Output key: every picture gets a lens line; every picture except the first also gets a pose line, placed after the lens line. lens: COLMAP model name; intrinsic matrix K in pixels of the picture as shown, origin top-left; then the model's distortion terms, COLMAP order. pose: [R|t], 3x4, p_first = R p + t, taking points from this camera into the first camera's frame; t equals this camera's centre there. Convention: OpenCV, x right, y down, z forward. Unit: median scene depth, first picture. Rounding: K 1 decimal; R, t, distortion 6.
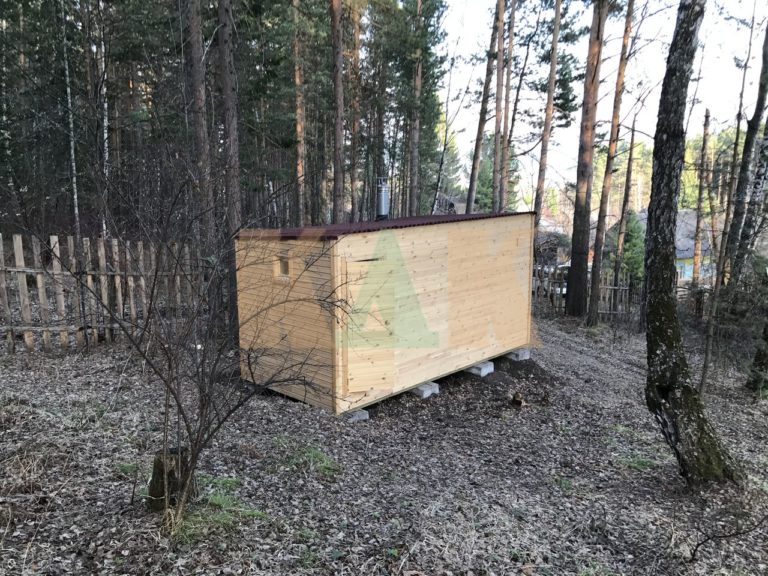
lens RADIAL K [[631.8, 0, 384.0], [0, 631.8, 288.0], [0, 0, 1]] dist [0.006065, -0.001377]
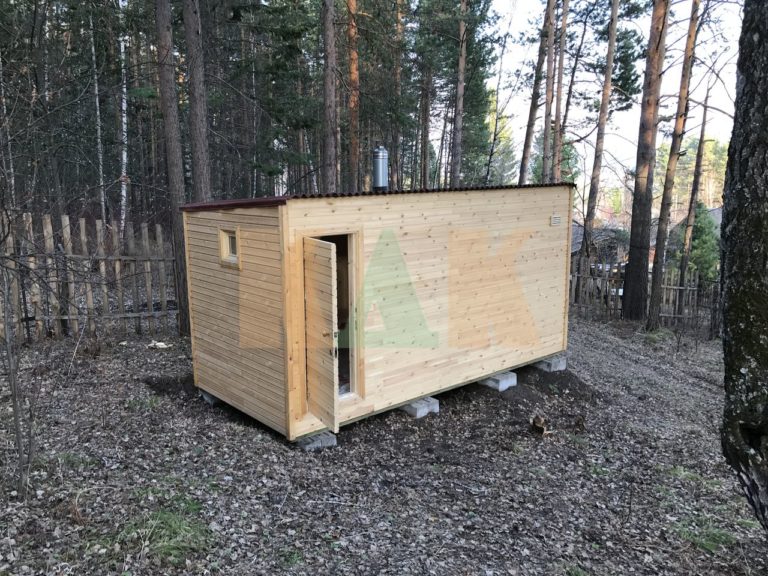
lens RADIAL K [[624.6, 0, 384.0], [0, 624.6, 288.0], [0, 0, 1]] dist [-0.017114, 0.053110]
pose [[0.995250, 0.013409, -0.096429, 0.048518], [-0.013747, 0.999901, -0.002841, 0.009310], [0.096382, 0.004153, 0.995336, 0.122437]]
